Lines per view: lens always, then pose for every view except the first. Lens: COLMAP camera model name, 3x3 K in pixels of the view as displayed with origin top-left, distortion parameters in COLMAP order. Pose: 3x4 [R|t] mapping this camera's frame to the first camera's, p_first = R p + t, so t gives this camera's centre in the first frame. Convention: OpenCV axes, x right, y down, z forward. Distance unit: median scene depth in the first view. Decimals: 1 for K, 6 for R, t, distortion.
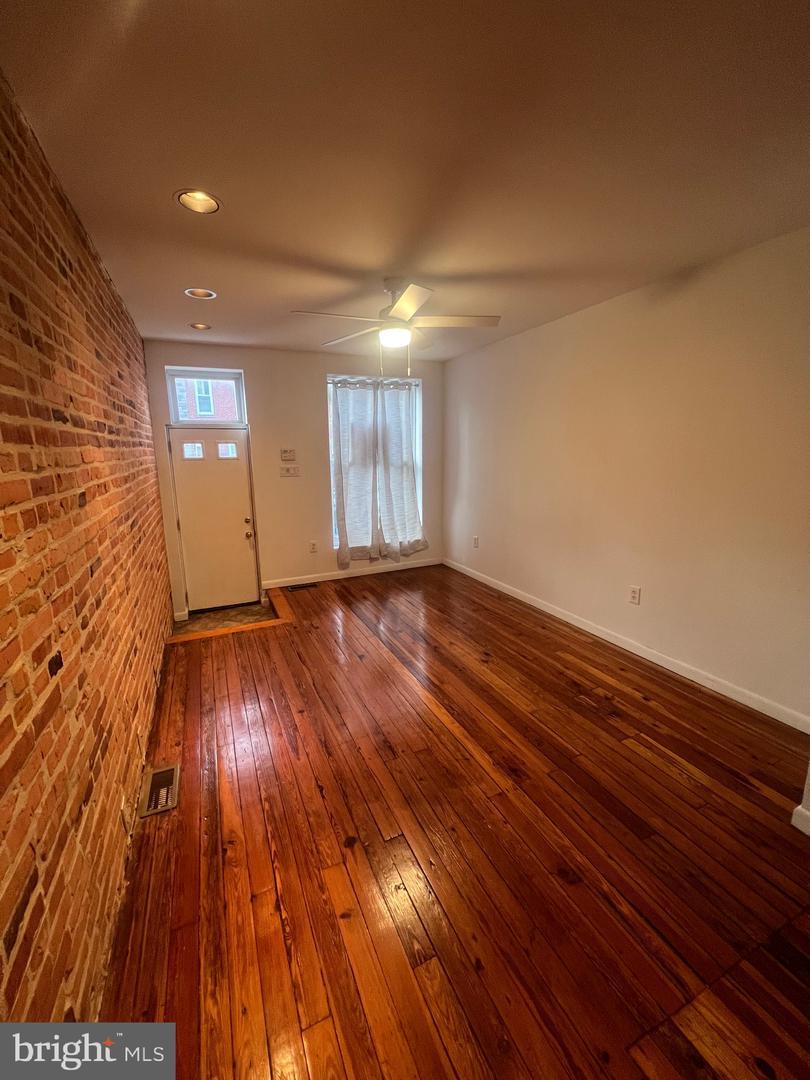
lens RADIAL K [[434.7, 0, 404.4], [0, 434.7, 536.5], [0, 0, 1]] dist [-0.001182, -0.000186]
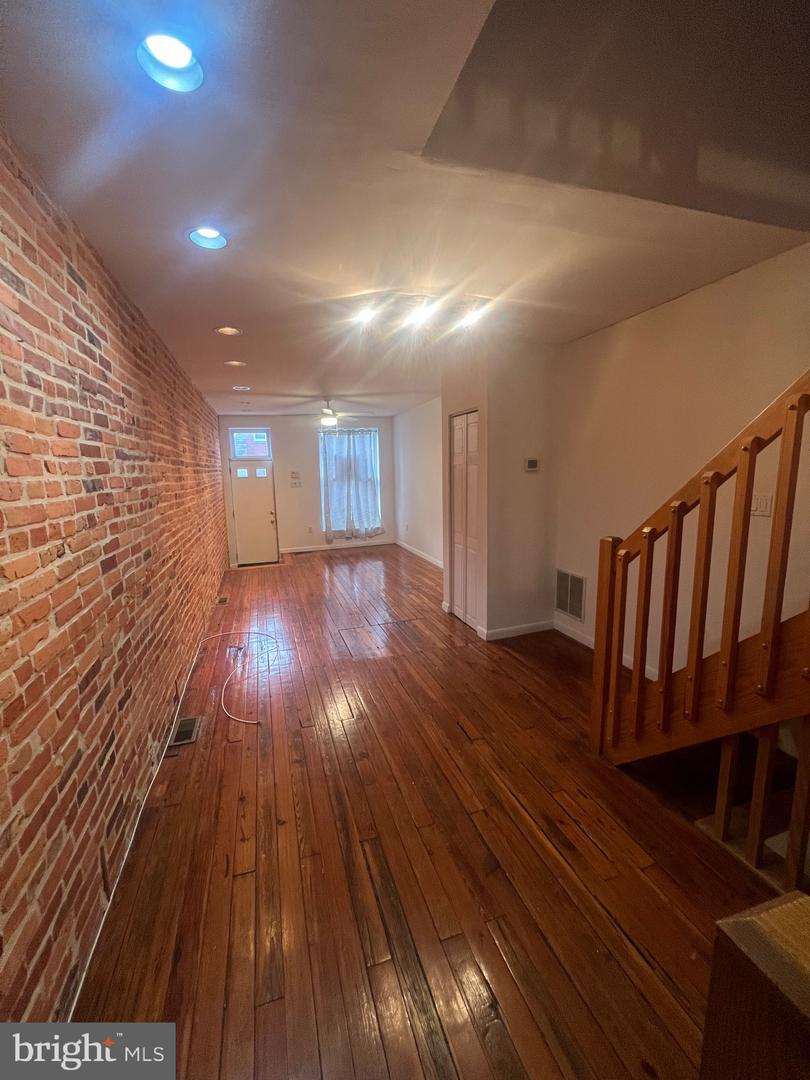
lens RADIAL K [[434.7, 0, 404.7], [0, 434.7, 538.7], [0, 0, 1]] dist [-0.001182, -0.000186]
pose [[0.993653, 0.007798, -0.112216, 0.330240], [-0.011797, 0.999317, -0.035012, 0.110876], [0.111866, 0.036114, 0.993067, -0.600073]]
